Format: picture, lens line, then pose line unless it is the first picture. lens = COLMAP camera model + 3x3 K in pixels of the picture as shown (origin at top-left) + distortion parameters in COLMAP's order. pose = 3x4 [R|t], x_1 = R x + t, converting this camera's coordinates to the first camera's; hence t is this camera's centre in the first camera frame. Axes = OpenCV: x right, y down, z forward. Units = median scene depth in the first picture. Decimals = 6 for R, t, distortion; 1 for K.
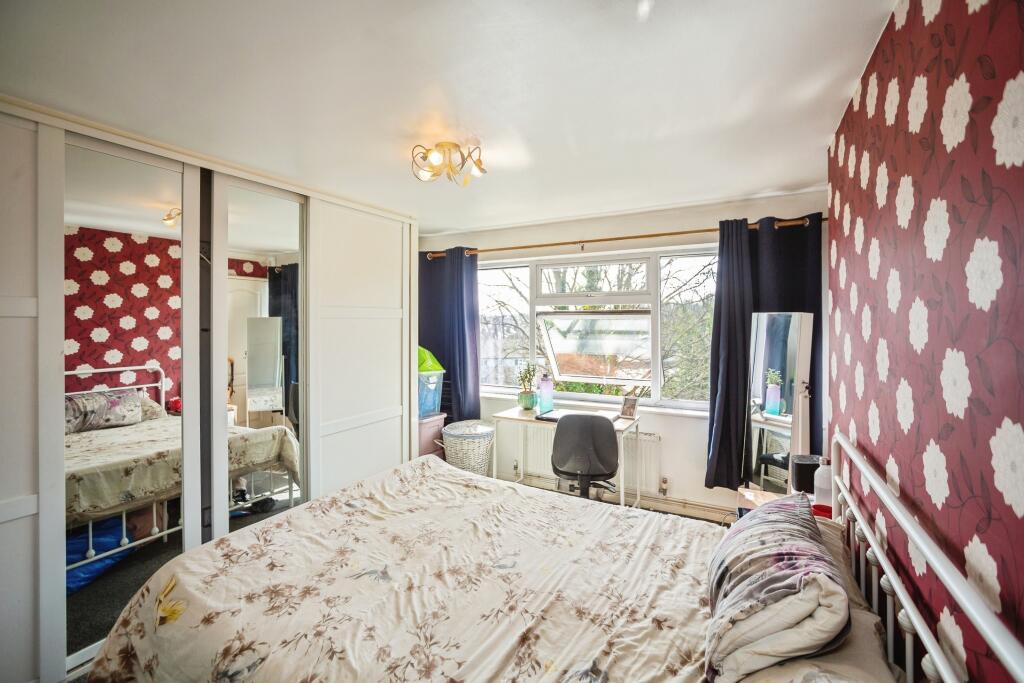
lens RADIAL K [[439.4, 0, 512.0], [0, 439.4, 341.5], [0, 0, 1]] dist [-0.041784, 0.015366]
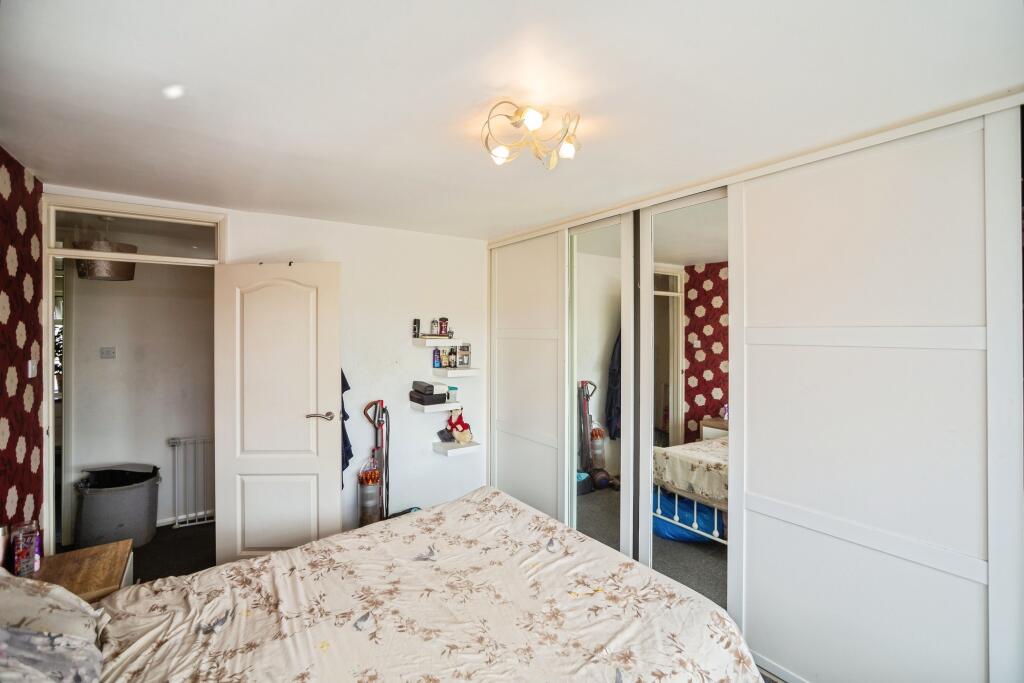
lens RADIAL K [[472.2, 0, 508.8], [0, 472.2, 324.9], [0, 0, 1]] dist [-0.001021, 0.020024]
pose [[-0.467465, 0.009843, -0.883957, 0.648607], [-0.027018, 0.999312, 0.025416, -0.141358], [0.883599, 0.035764, -0.466877, 1.523020]]
